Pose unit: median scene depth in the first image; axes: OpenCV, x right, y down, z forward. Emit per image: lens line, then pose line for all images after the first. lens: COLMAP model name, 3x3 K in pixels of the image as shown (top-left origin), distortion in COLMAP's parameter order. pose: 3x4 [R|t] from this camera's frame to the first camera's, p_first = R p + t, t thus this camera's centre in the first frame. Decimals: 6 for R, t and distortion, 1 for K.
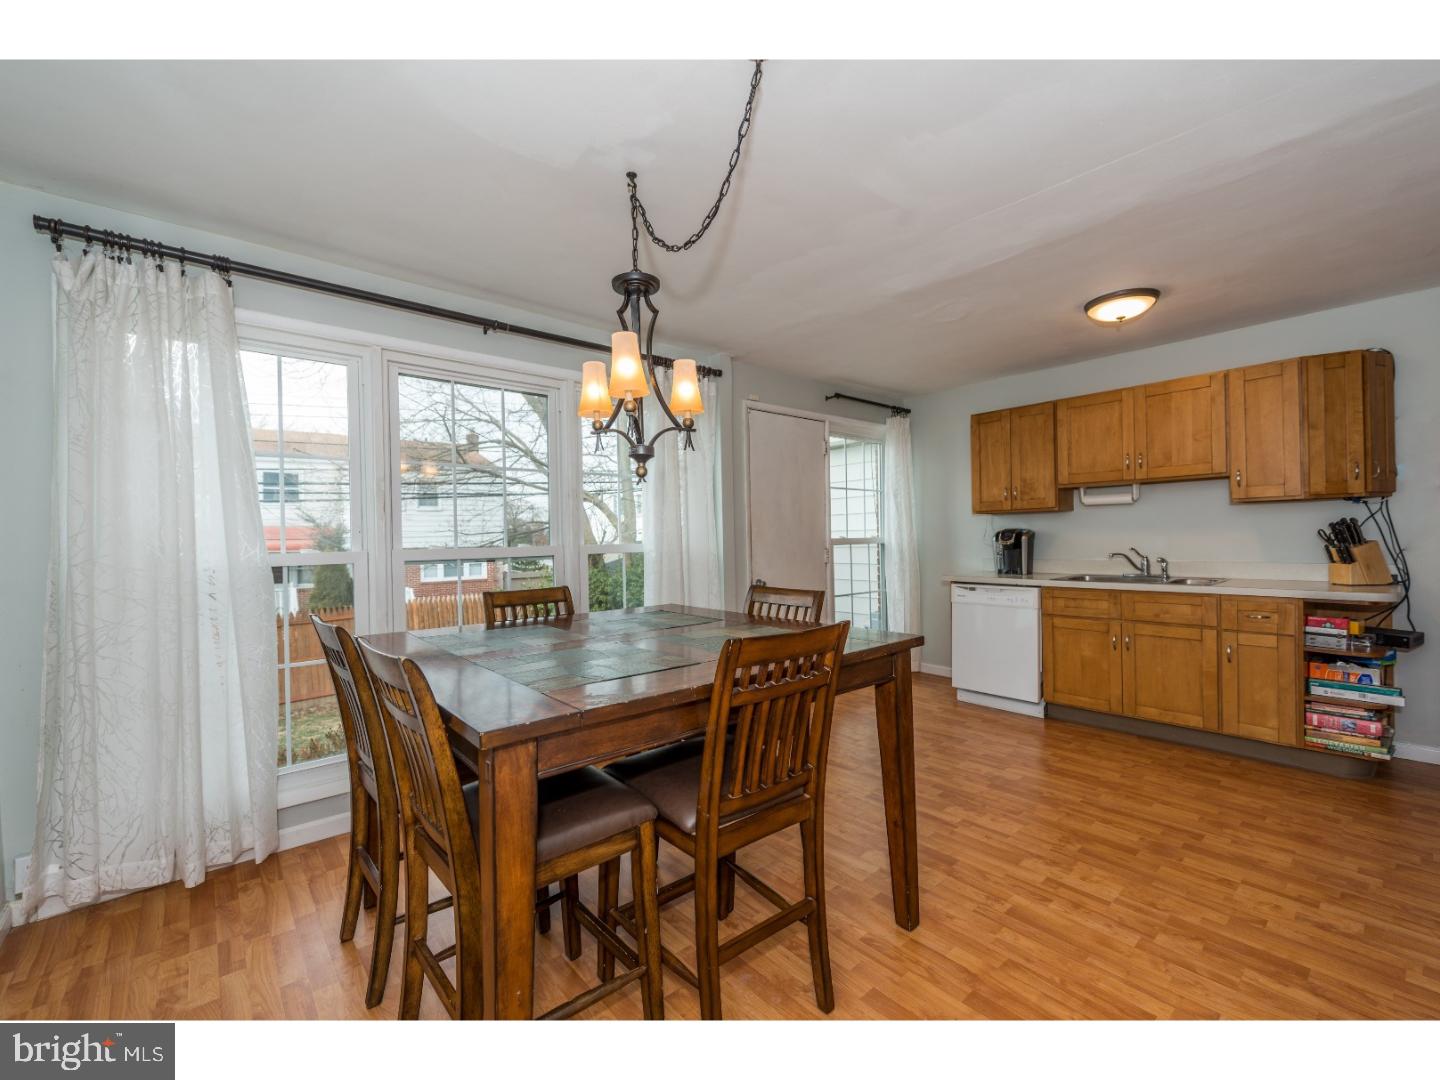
lens RADIAL K [[588.6, 0, 731.1], [0, 588.6, 538.6], [0, 0, 1]] dist [-0.000293, -0.000552]
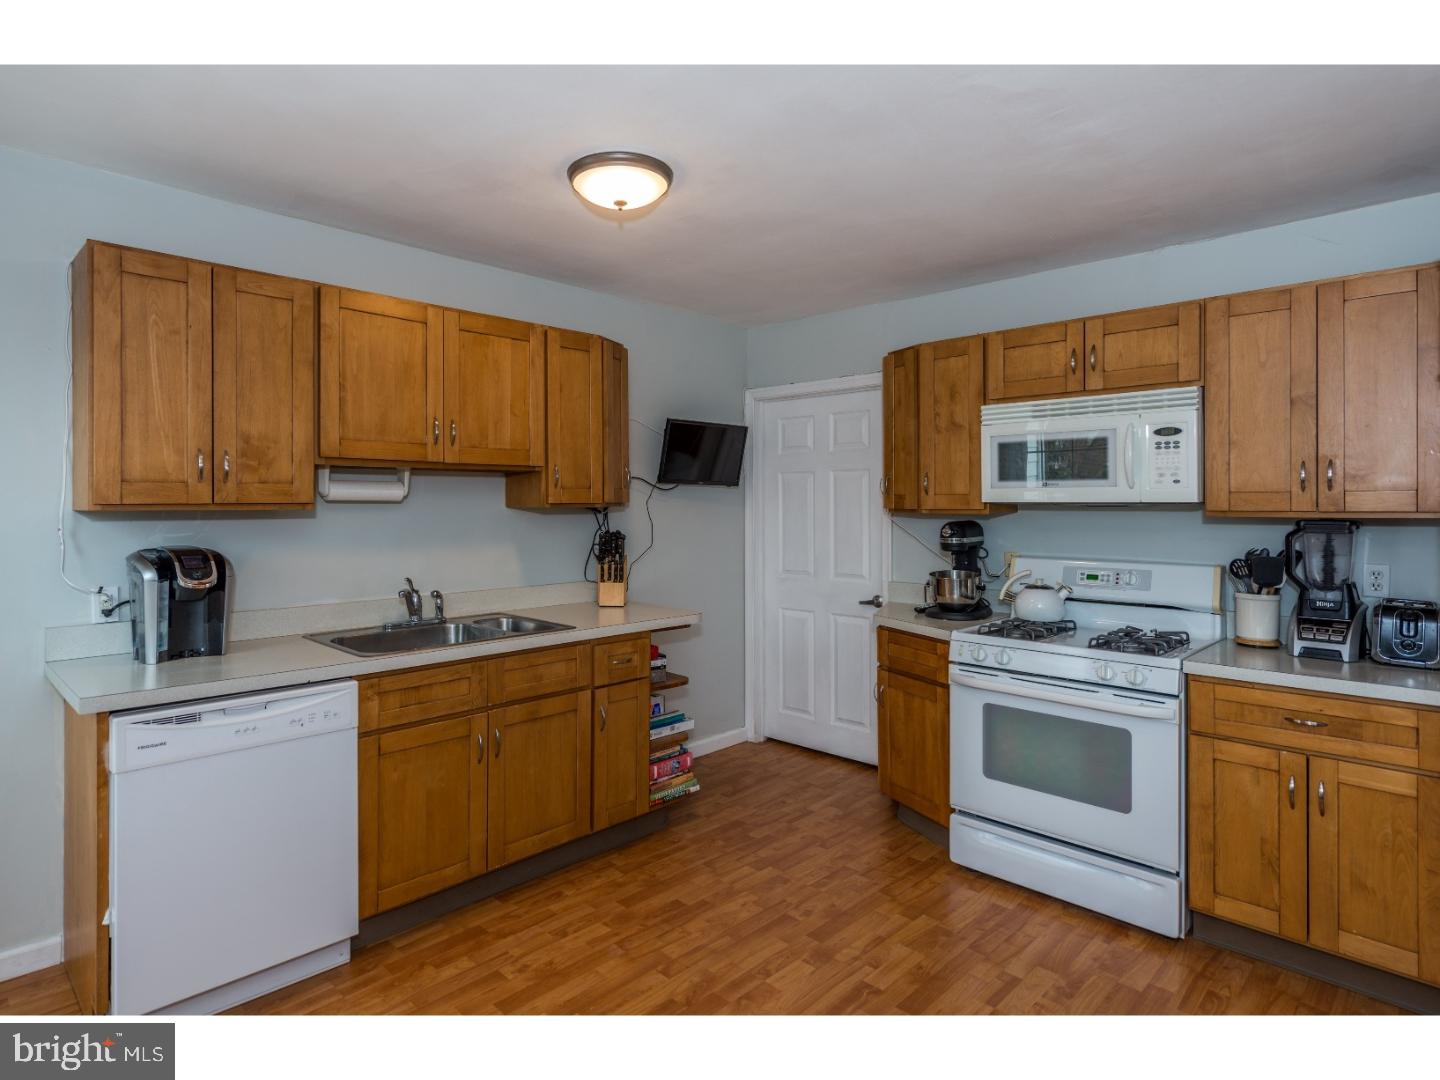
lens RADIAL K [[781.6, 0, 652.8], [0, 781.6, 501.2], [0, 0, 1]] dist [0.004963, -0.002630]
pose [[-0.035483, 0.022639, 0.999114, -0.114197], [0.003932, 0.999739, -0.022513, -0.046803], [-0.999363, 0.003129, -0.035563, 0.885238]]
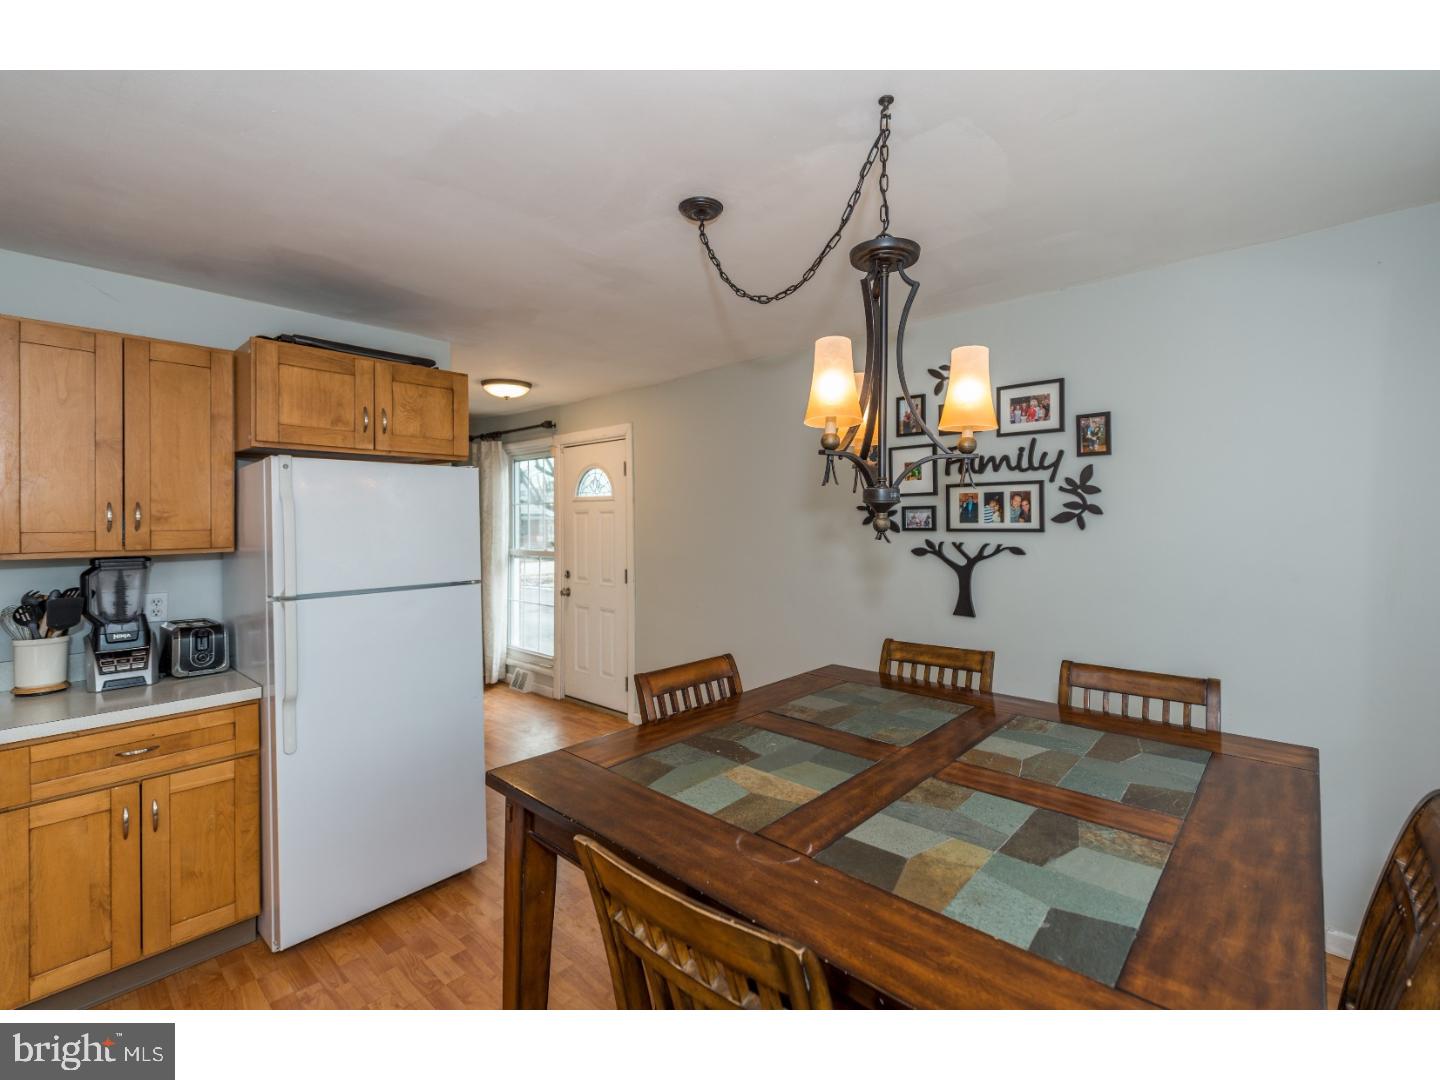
lens RADIAL K [[635.1, 0, 747.5], [0, 635.1, 521.1], [0, 0, 1]] dist [0.005230, -0.001228]
pose [[-0.990170, 0.023673, -0.137848, 0.063038], [0.022732, 0.999706, 0.008399, -0.070934], [0.138007, 0.005183, -0.990418, 0.950315]]
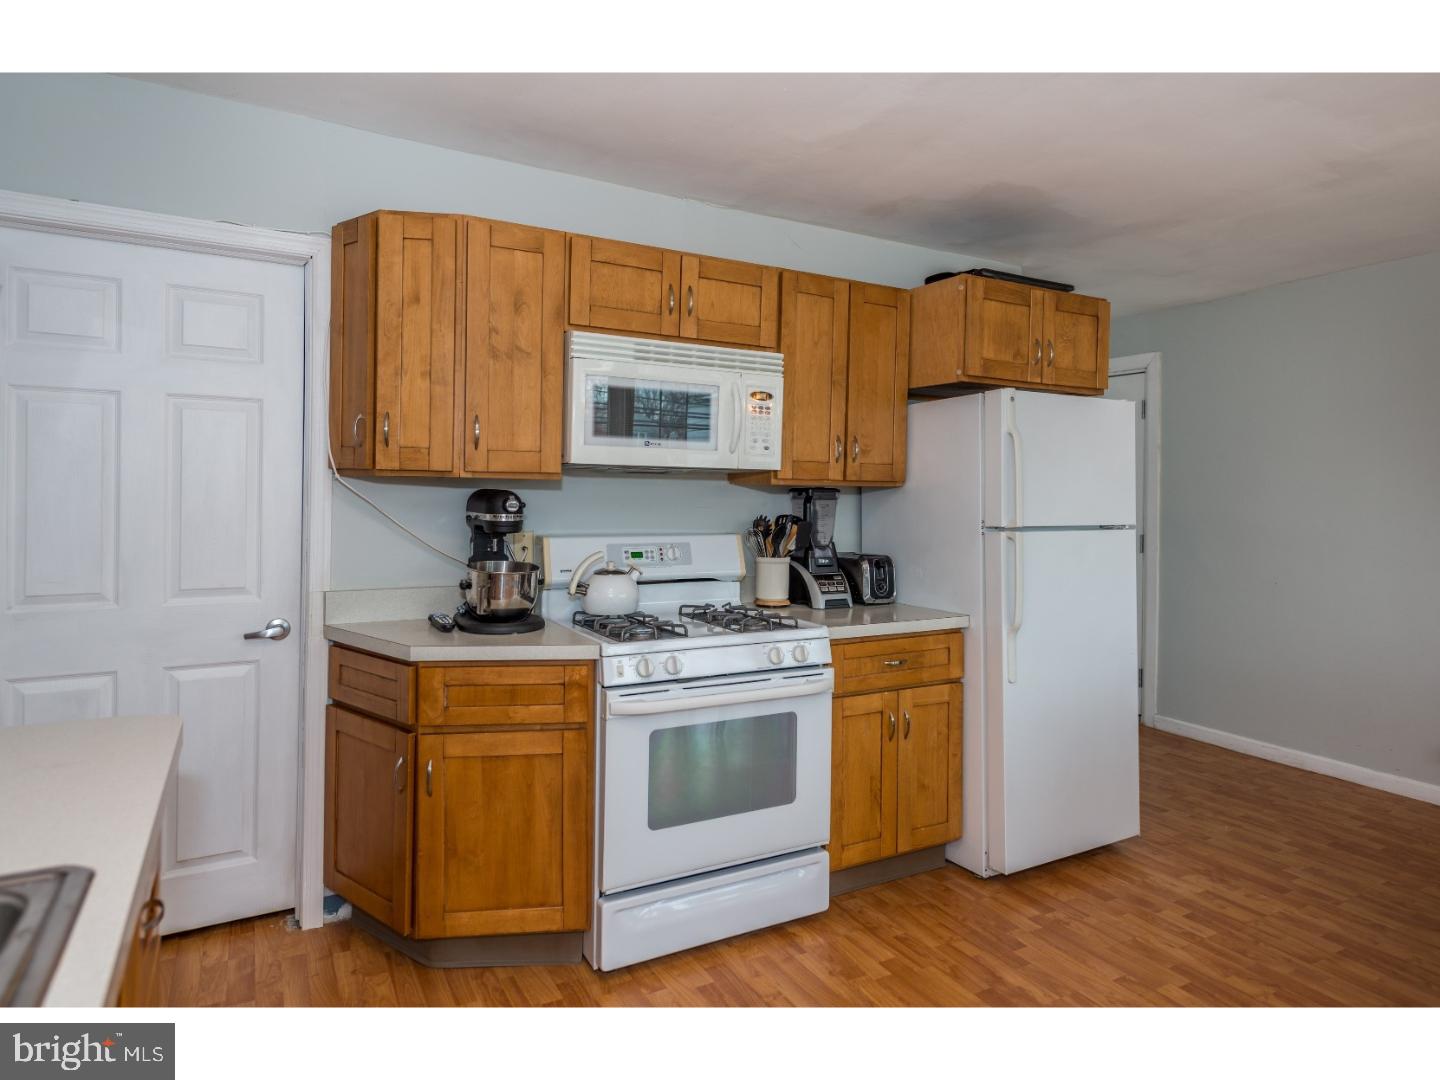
lens RADIAL K [[849.7, 0, 714.0], [0, 849.7, 497.1], [0, 0, 1]] dist [0.023276, -0.003714]
pose [[-0.976252, 0.003187, 0.216617, 0.516956], [0.004298, 0.999980, 0.004655, -0.038231], [-0.216597, 0.005475, -0.976246, 1.153388]]
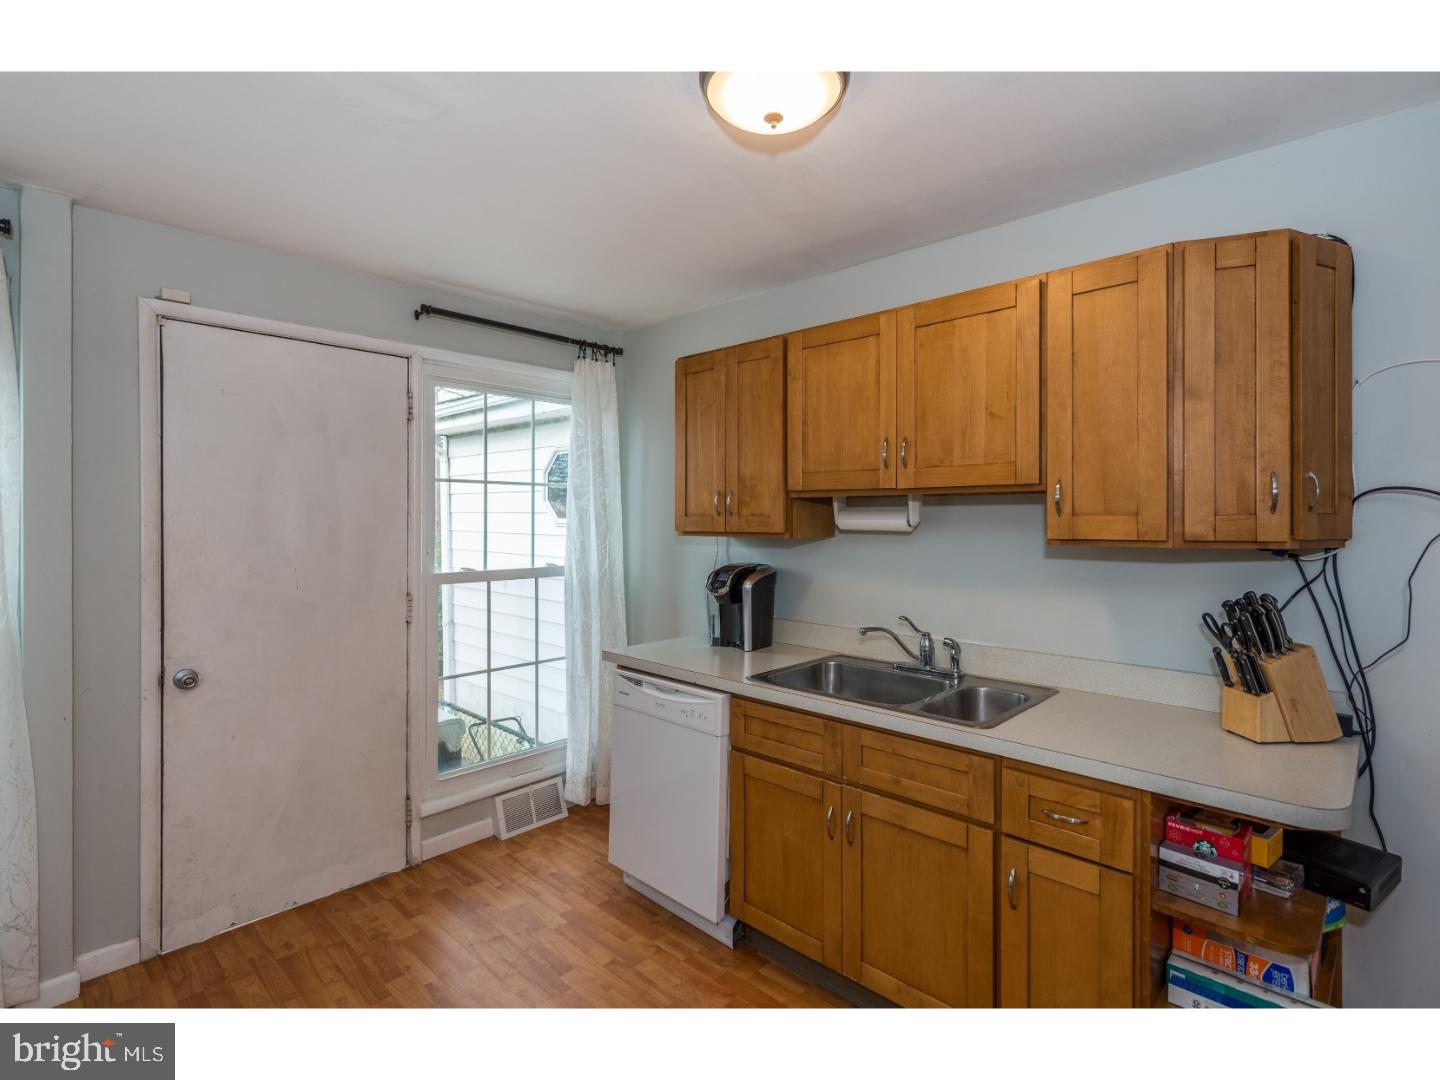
lens RADIAL K [[691.4, 0, 739.2], [0, 691.4, 517.9], [0, 0, 1]] dist [0.012672, -0.004850]
pose [[0.993549, 0.019703, 0.111676, 0.523057], [-0.019569, 0.999806, -0.002297, -0.076725], [-0.111700, 0.000097, 0.993742, 0.451111]]
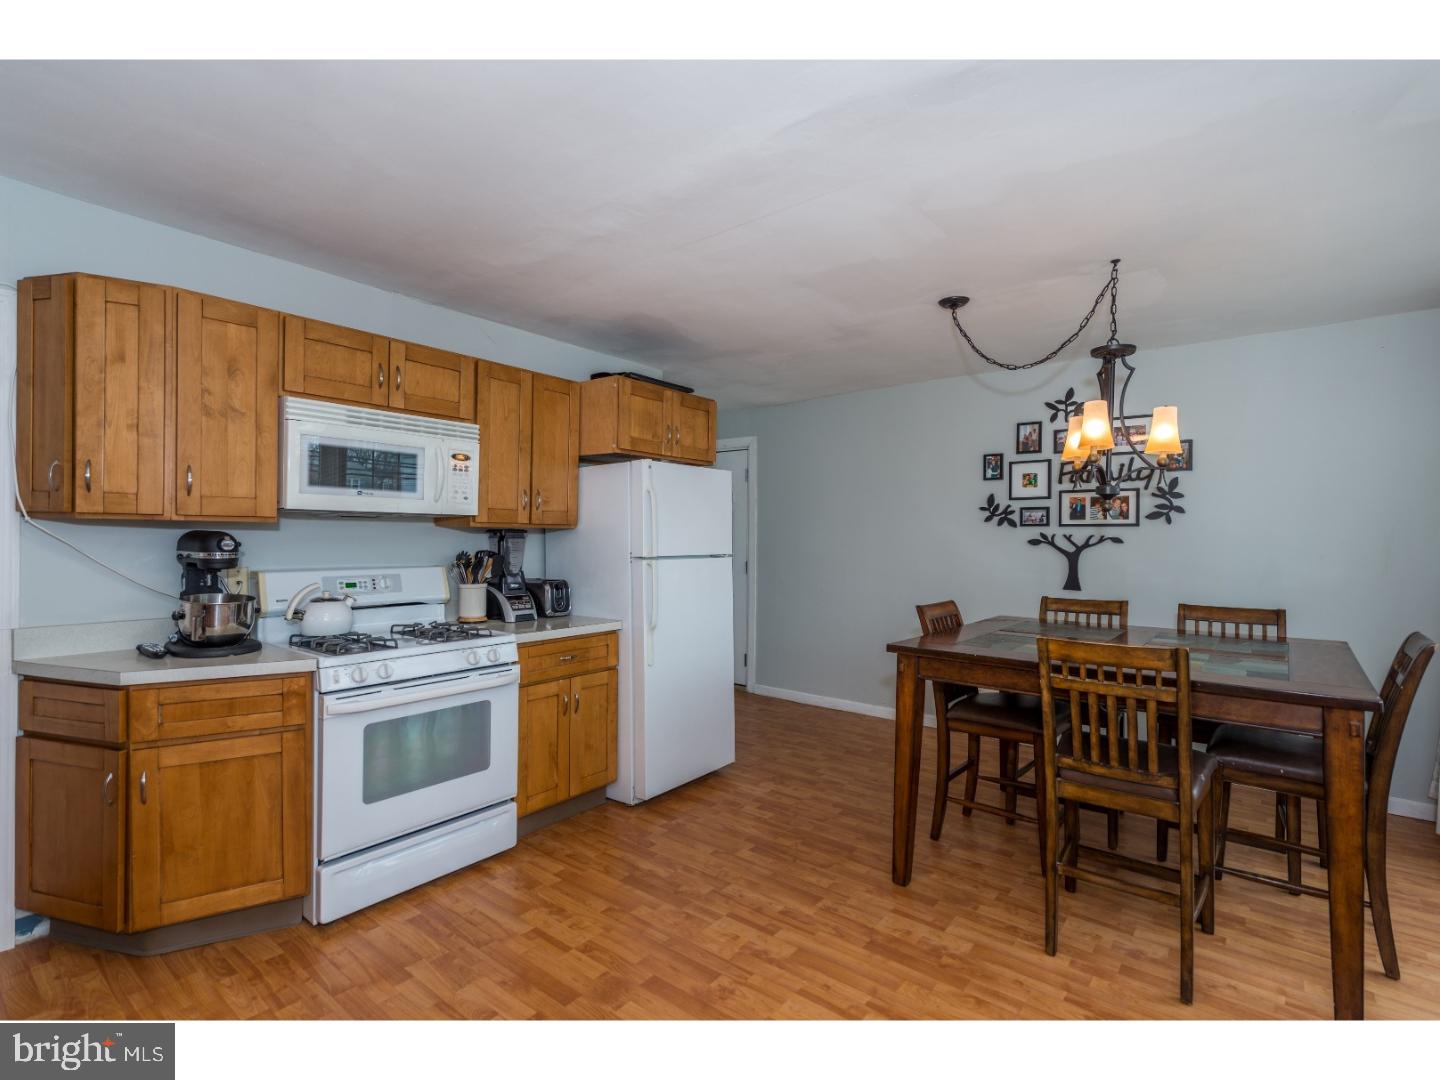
lens RADIAL K [[691.4, 0, 724.5], [0, 691.4, 541.9], [0, 0, 1]] dist [0.012672, -0.004850]
pose [[-0.982893, 0.008886, -0.183965, 0.488611], [0.006187, 0.999865, 0.015237, -0.038690], [0.184075, 0.013838, -0.982815, 1.241253]]
